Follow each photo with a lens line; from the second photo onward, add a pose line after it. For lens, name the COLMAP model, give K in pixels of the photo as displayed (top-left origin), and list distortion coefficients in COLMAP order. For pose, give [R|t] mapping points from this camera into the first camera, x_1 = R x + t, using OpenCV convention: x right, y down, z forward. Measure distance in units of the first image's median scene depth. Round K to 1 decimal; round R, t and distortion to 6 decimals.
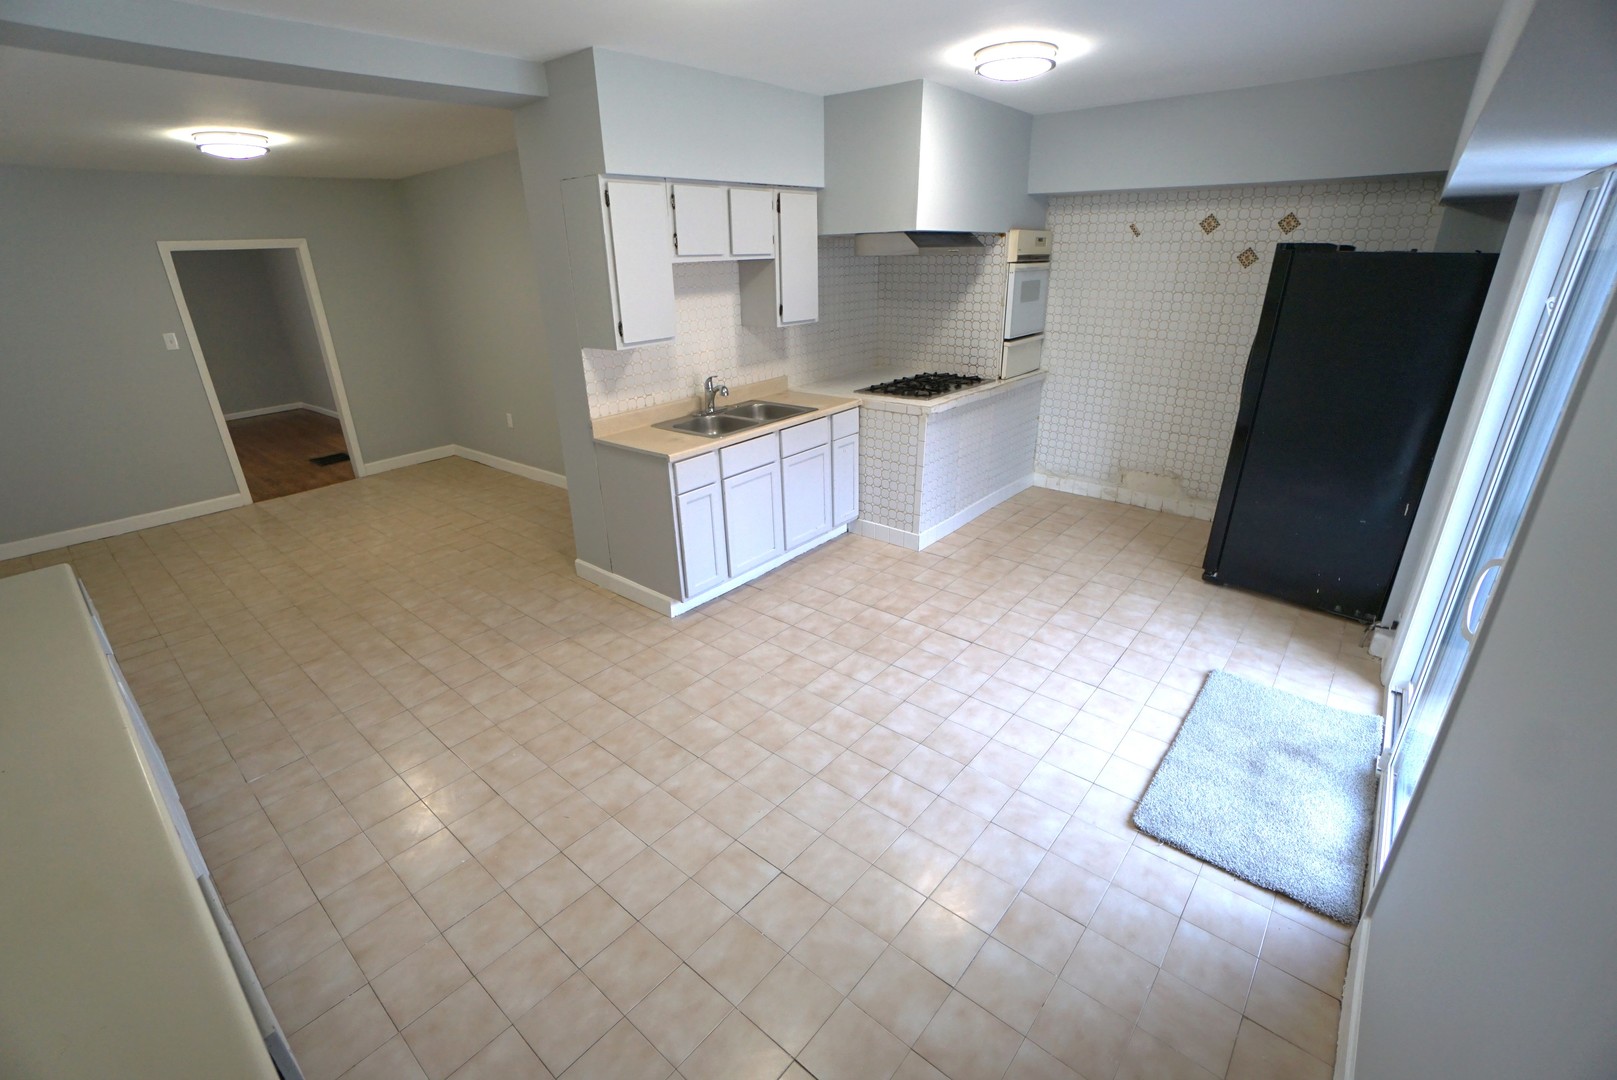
lens RADIAL K [[718.2, 0, 797.6], [0, 718.2, 543.2], [0, 0, 1]] dist [-0.068156, 0.027877]
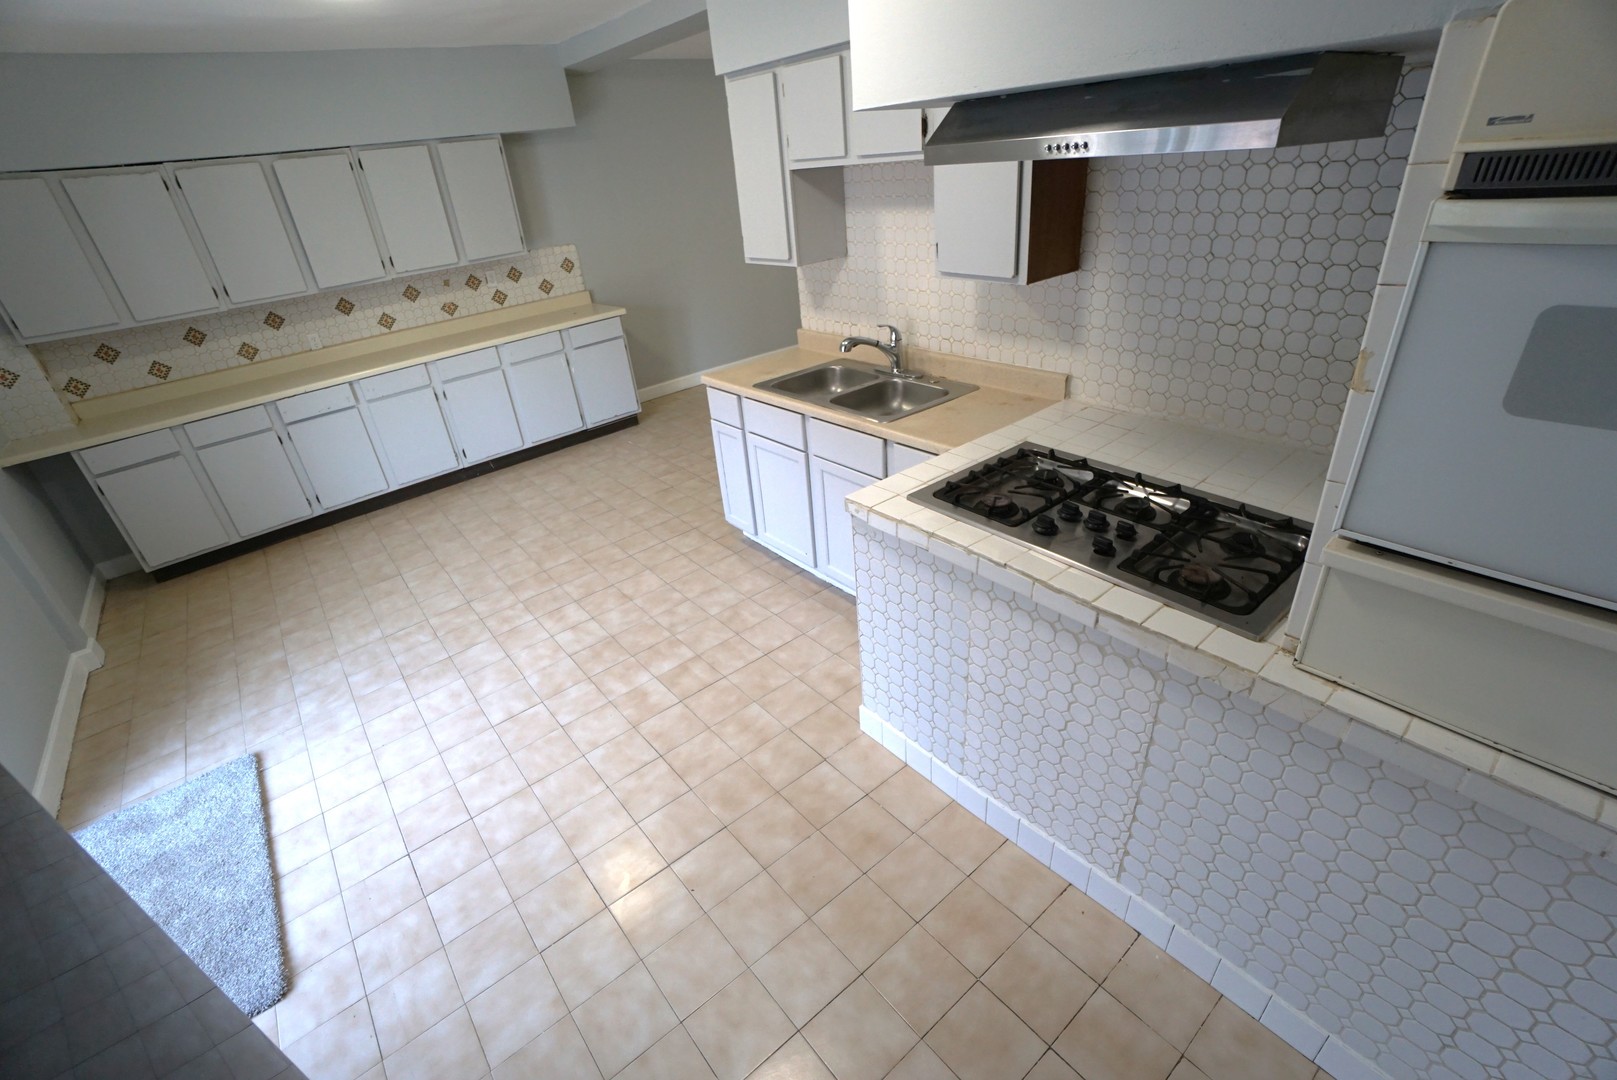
lens RADIAL K [[718.2, 0, 797.6], [0, 718.2, 543.2], [0, 0, 1]] dist [-0.068156, 0.027877]
pose [[-0.186070, 0.511223, -0.839065, 0.768674], [-0.279829, 0.791038, 0.544016, -0.527399], [0.941846, 0.336020, -0.004134, 1.220407]]
